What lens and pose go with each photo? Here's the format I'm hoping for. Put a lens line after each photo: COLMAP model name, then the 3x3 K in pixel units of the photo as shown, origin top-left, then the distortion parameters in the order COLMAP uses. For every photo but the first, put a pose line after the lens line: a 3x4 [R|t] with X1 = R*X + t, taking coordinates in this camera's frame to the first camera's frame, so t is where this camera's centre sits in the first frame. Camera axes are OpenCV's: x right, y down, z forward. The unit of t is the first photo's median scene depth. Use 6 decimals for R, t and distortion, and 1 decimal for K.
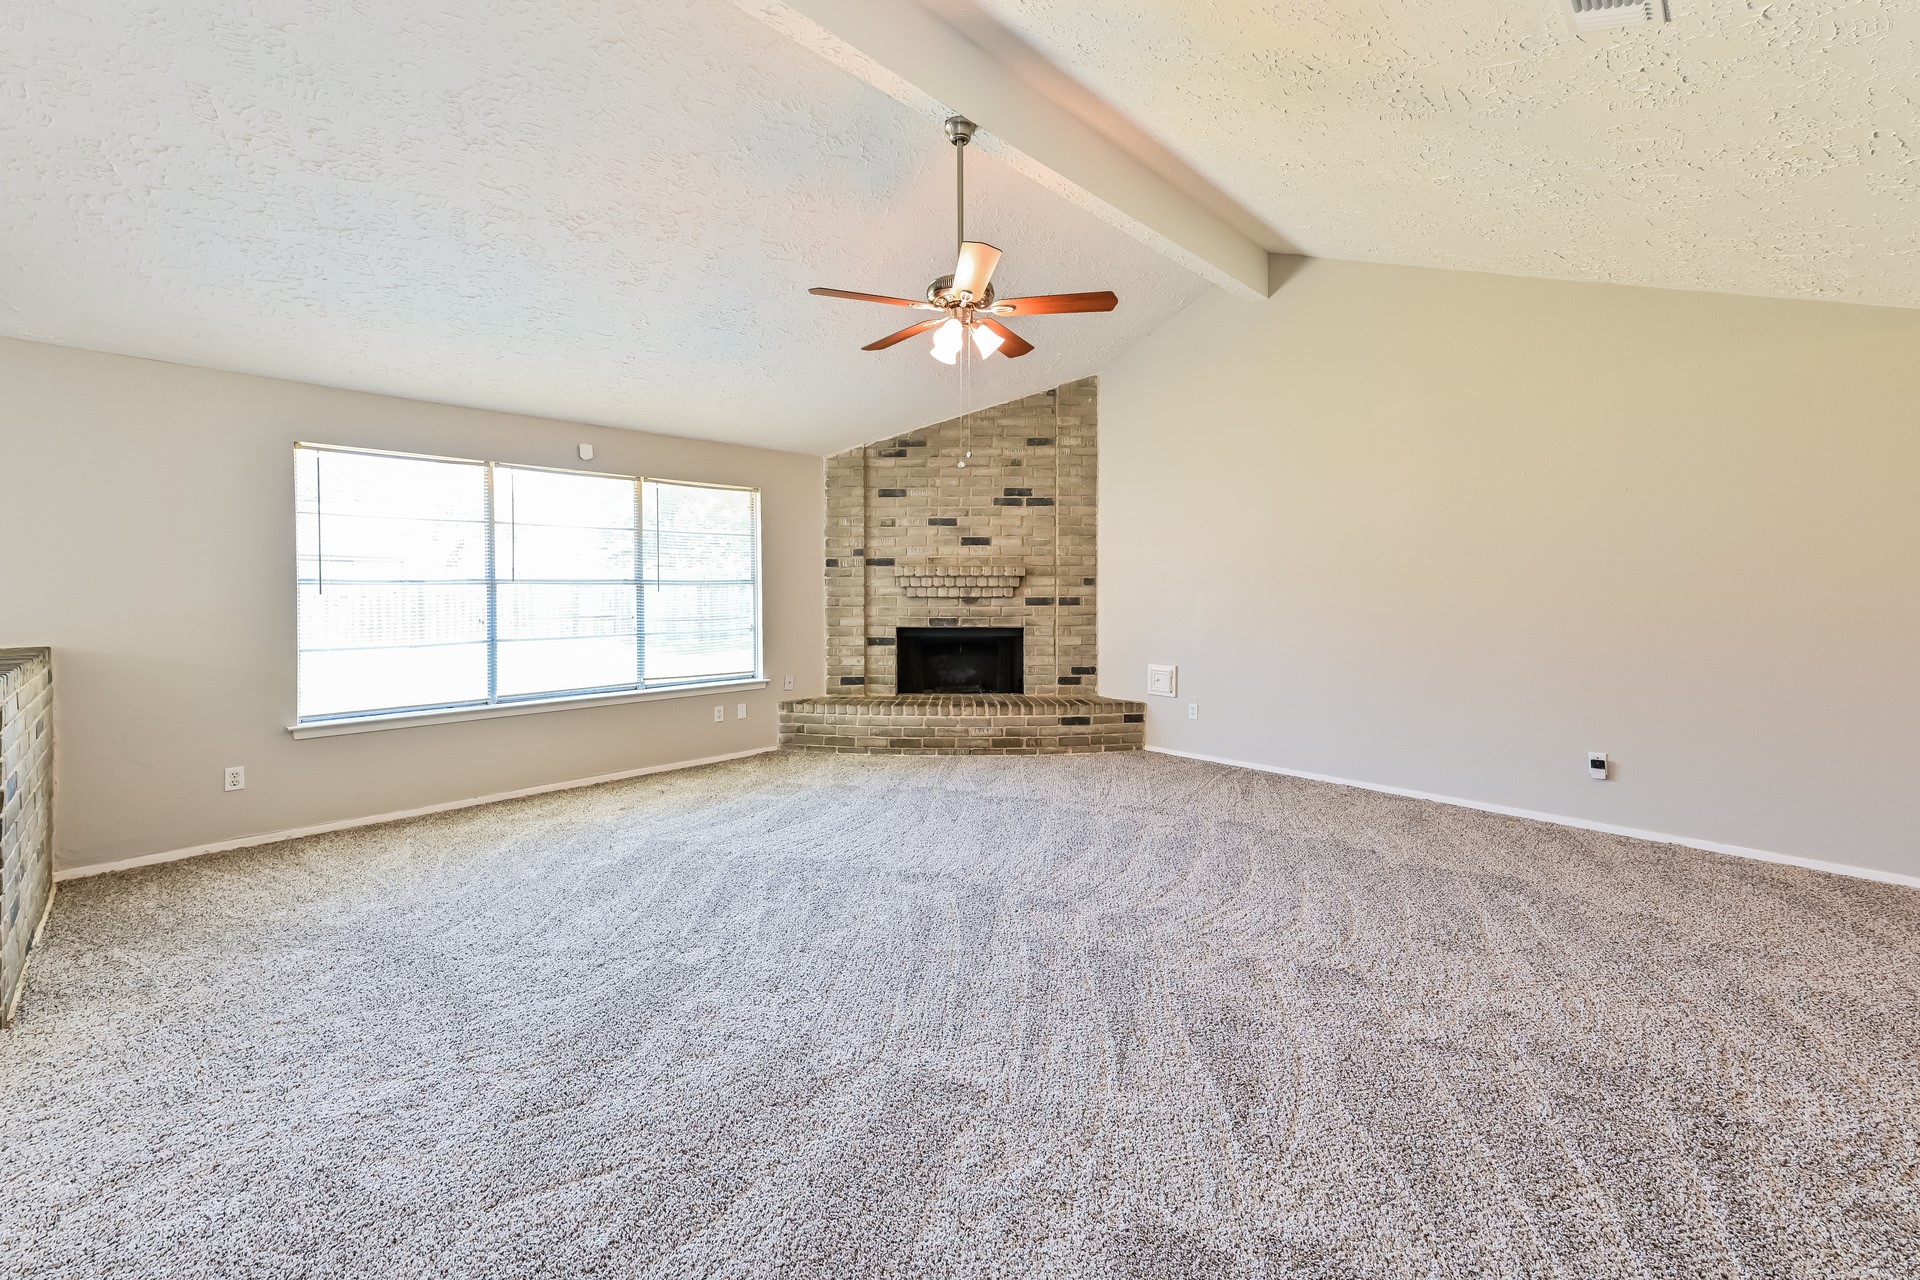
lens RADIAL K [[762.5, 0, 959.1], [0, 762.5, 587.7], [0, 0, 1]] dist [0.001175, 0.000113]
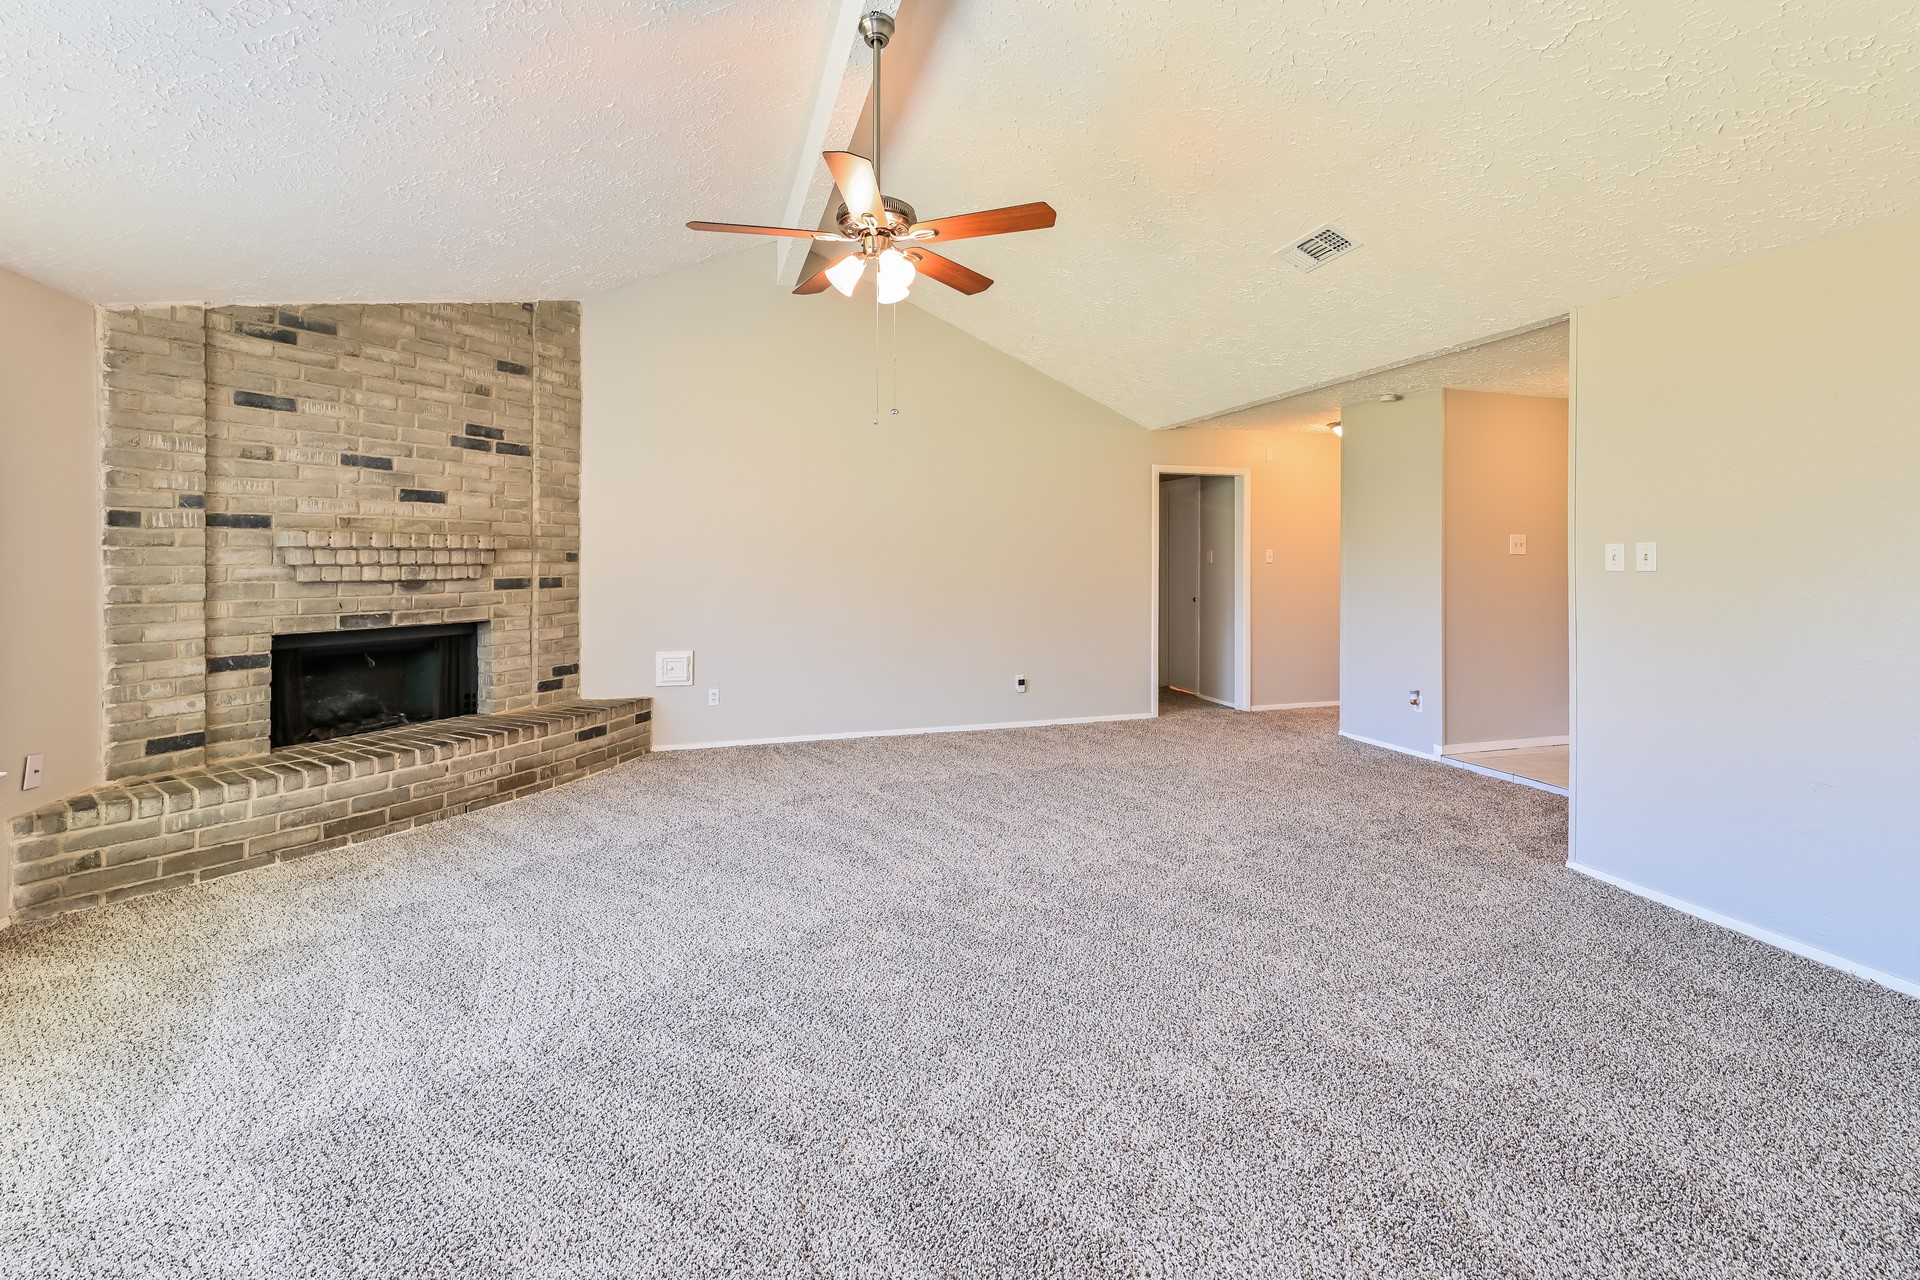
lens RADIAL K [[787.2, 0, 957.2], [0, 787.2, 556.8], [0, 0, 1]] dist [0.000621, 0.000155]
pose [[0.460395, 0.004446, 0.887703, -0.375375], [0.001738, 0.999981, -0.005910, -0.003016], [-0.887712, 0.004264, 0.460379, 0.266224]]
